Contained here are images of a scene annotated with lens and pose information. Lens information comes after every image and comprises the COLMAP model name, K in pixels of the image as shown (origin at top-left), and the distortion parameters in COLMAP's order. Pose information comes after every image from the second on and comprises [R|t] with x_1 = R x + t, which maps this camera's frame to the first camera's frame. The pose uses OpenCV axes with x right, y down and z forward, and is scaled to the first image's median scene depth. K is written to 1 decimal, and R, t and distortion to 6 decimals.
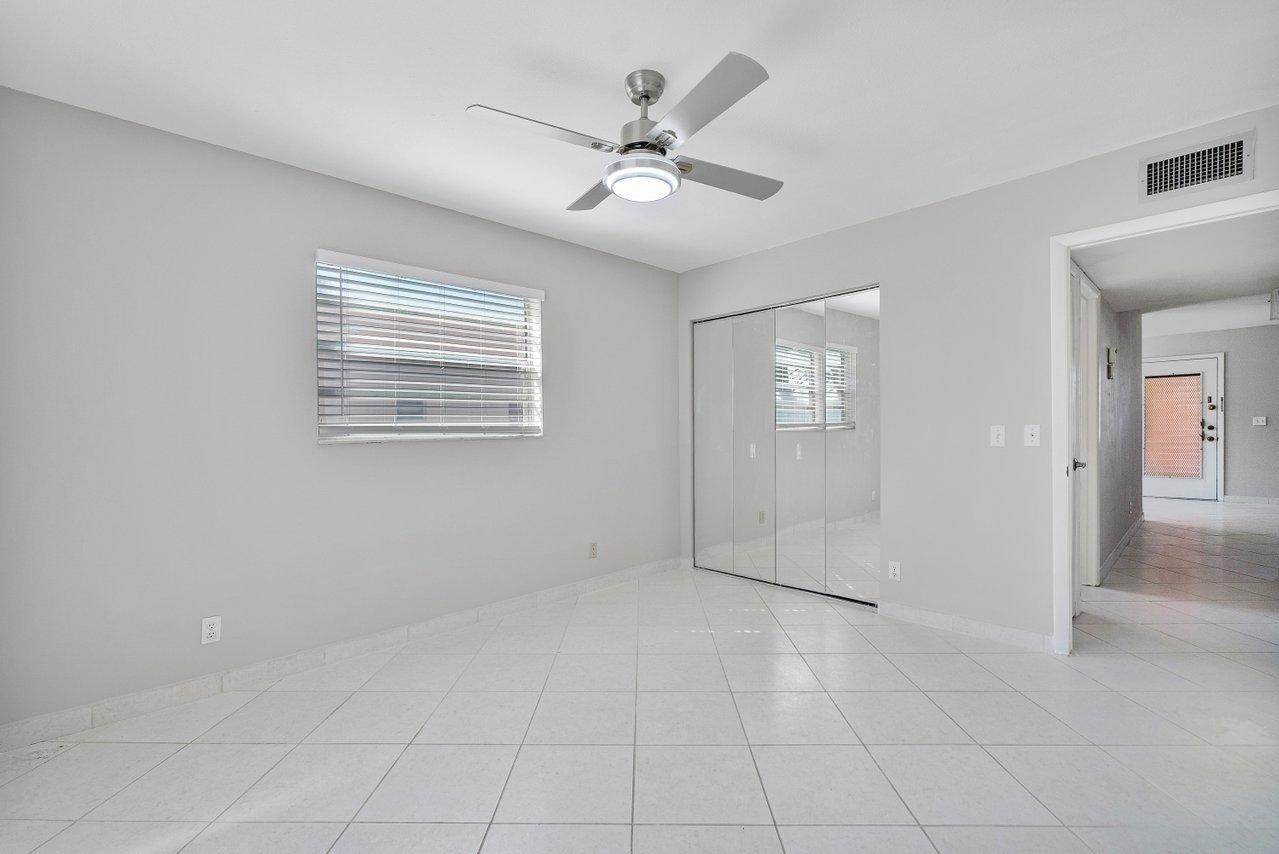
lens RADIAL K [[594.8, 0, 642.8], [0, 594.8, 430.2], [0, 0, 1]] dist [0.003471, 0.001170]
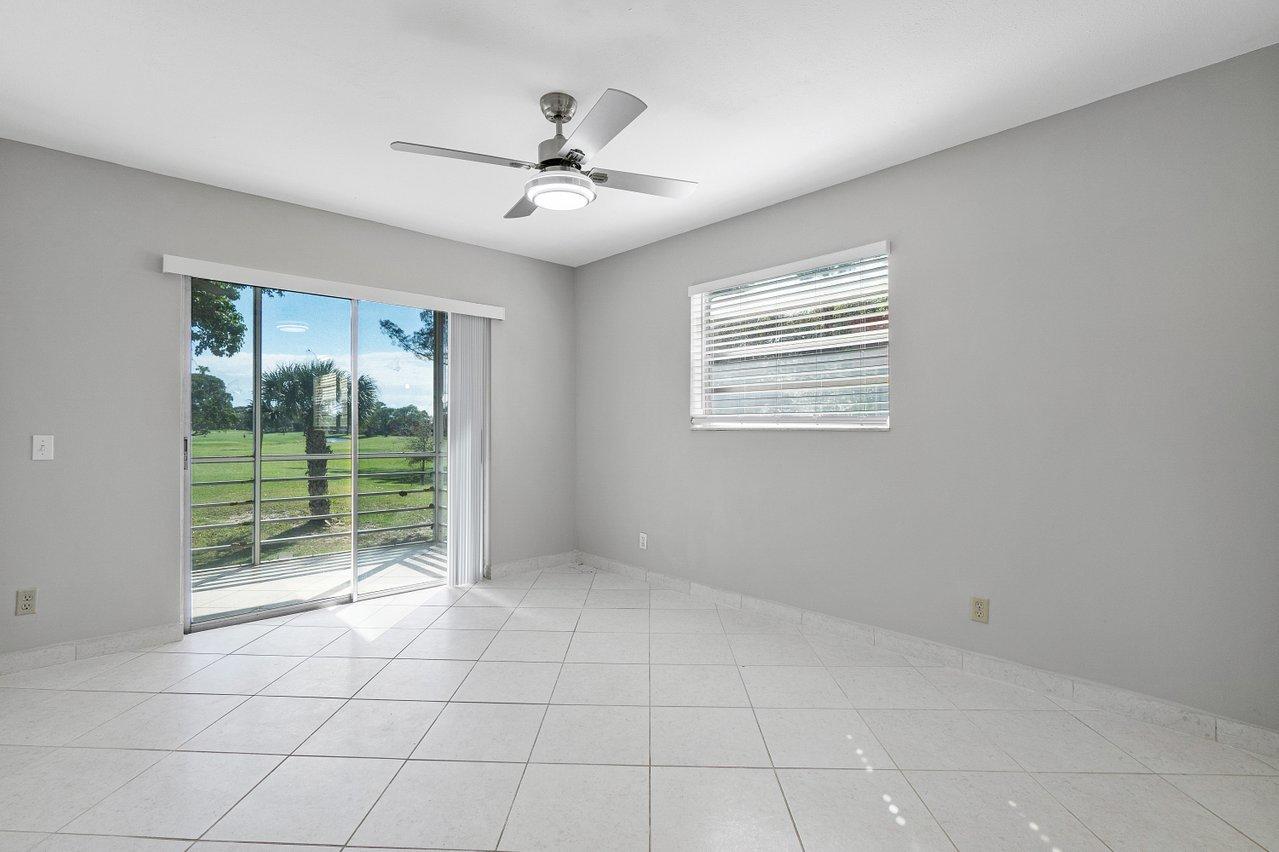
lens RADIAL K [[579.3, 0, 562.8], [0, 579.3, 406.7], [0, 0, 1]] dist [0.000559, 0.000079]
pose [[-0.099613, -0.014273, -0.994924, 0.738308], [0.002287, 0.999891, -0.014573, -0.010186], [0.995024, -0.003727, -0.099570, 0.781851]]
